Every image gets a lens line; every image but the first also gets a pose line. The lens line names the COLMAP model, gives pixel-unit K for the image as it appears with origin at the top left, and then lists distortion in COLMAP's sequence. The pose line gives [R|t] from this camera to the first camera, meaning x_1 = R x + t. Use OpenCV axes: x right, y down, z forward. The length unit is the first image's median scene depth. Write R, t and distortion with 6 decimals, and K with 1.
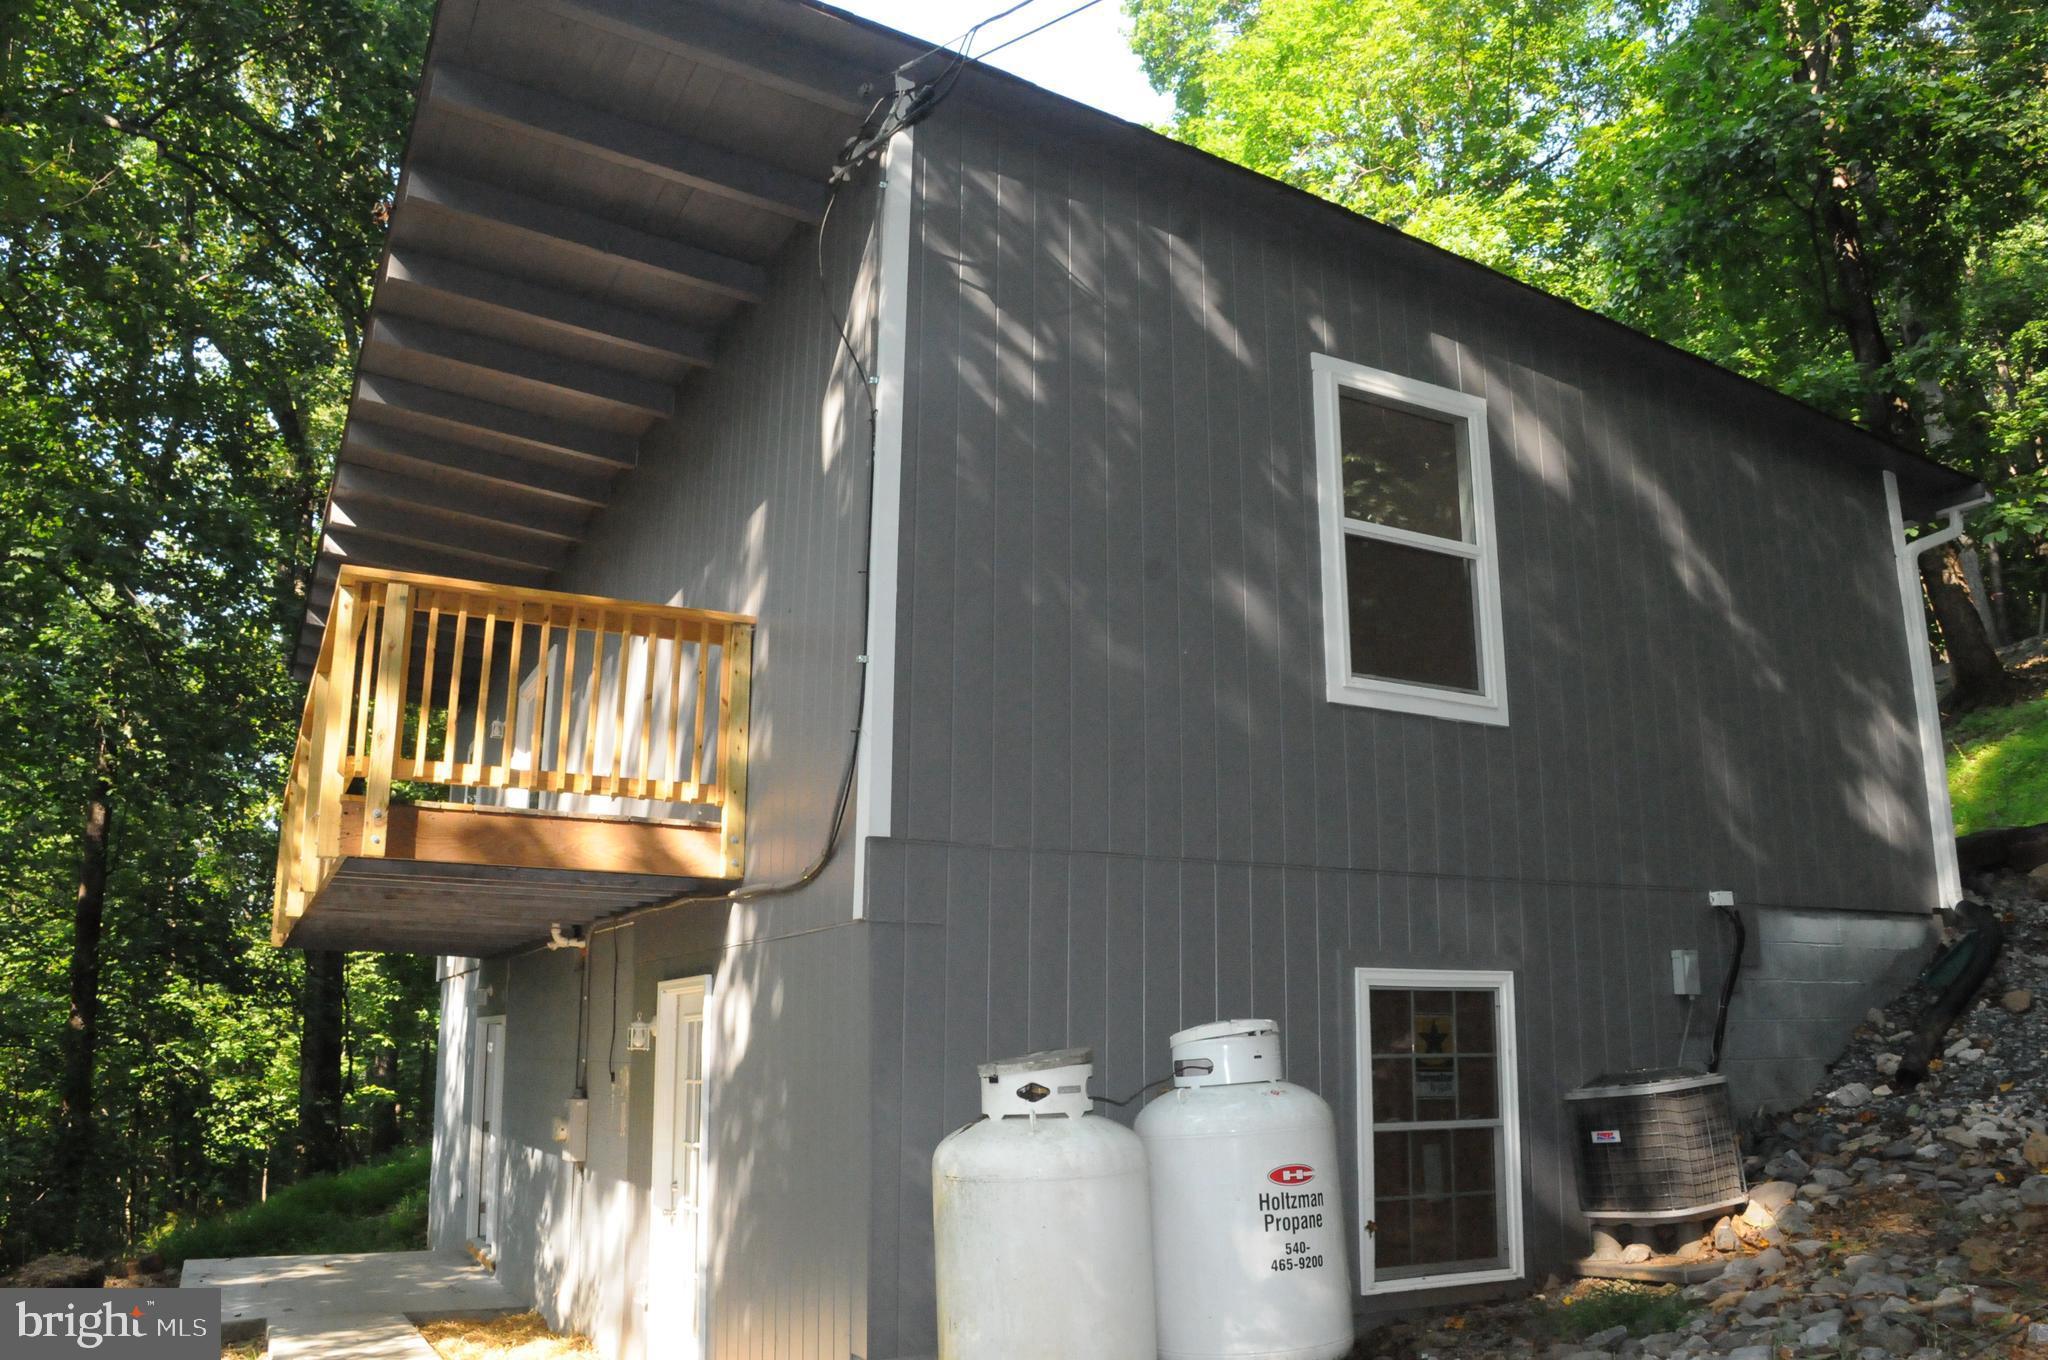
lens RADIAL K [[1611.4, 0, 1016.5], [0, 1611.4, 688.5], [0, 0, 1]] dist [-0.153773, 0.123017]
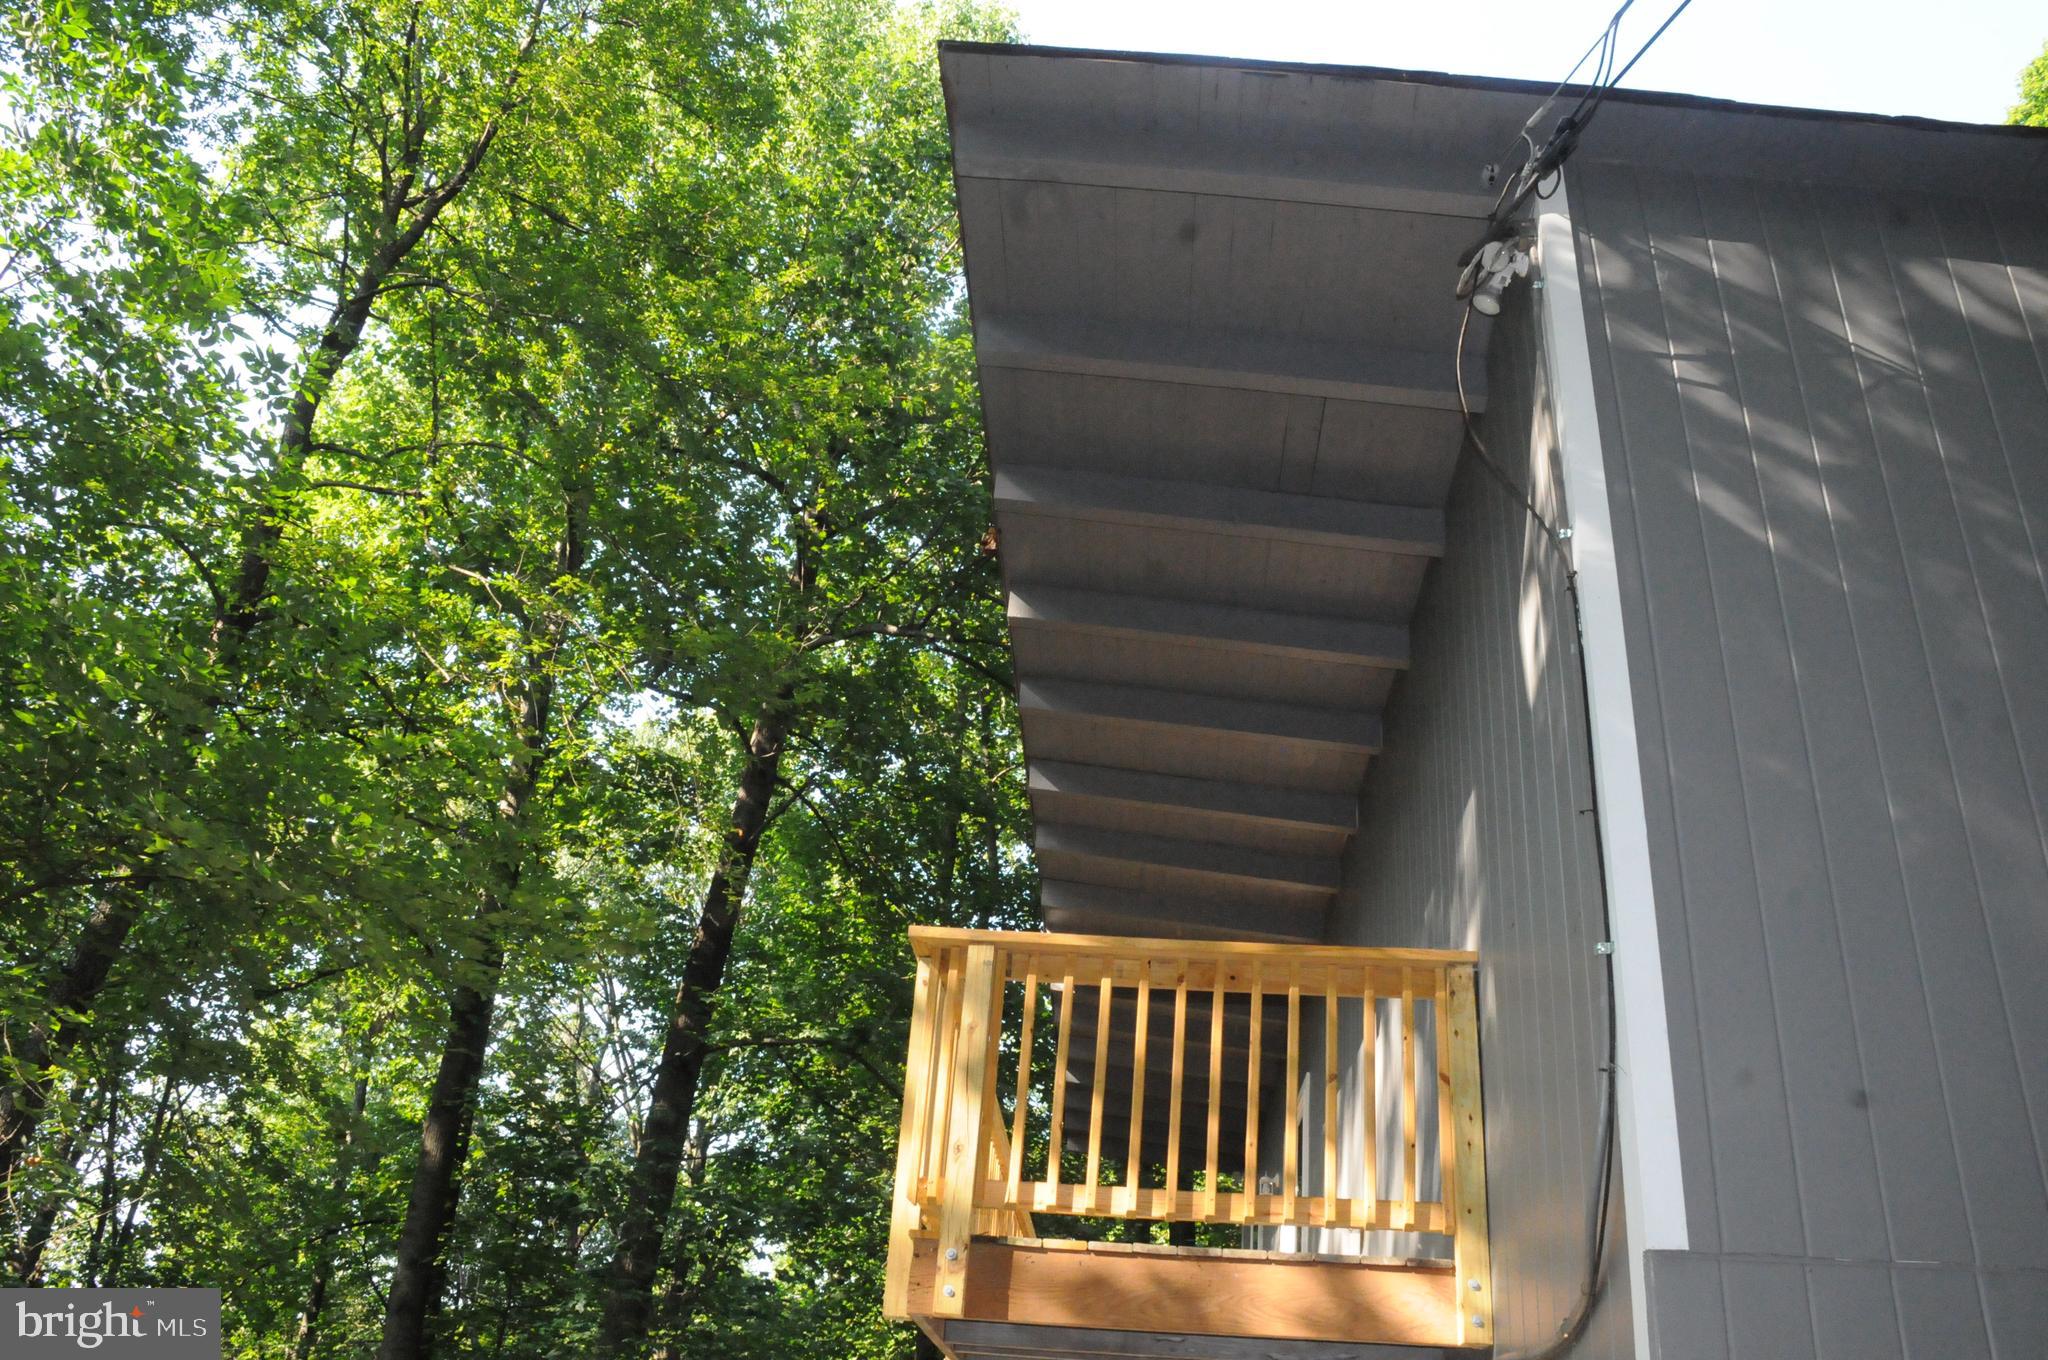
lens RADIAL K [[1611.4, 0, 1016.5], [0, 1611.4, 688.5], [0, 0, 1]] dist [-0.153773, 0.123017]
pose [[0.865169, -0.189661, -0.464231, 0.005411], [0.043620, 0.950676, -0.307105, 0.054540], [0.499579, 0.245448, 0.830768, 0.337662]]
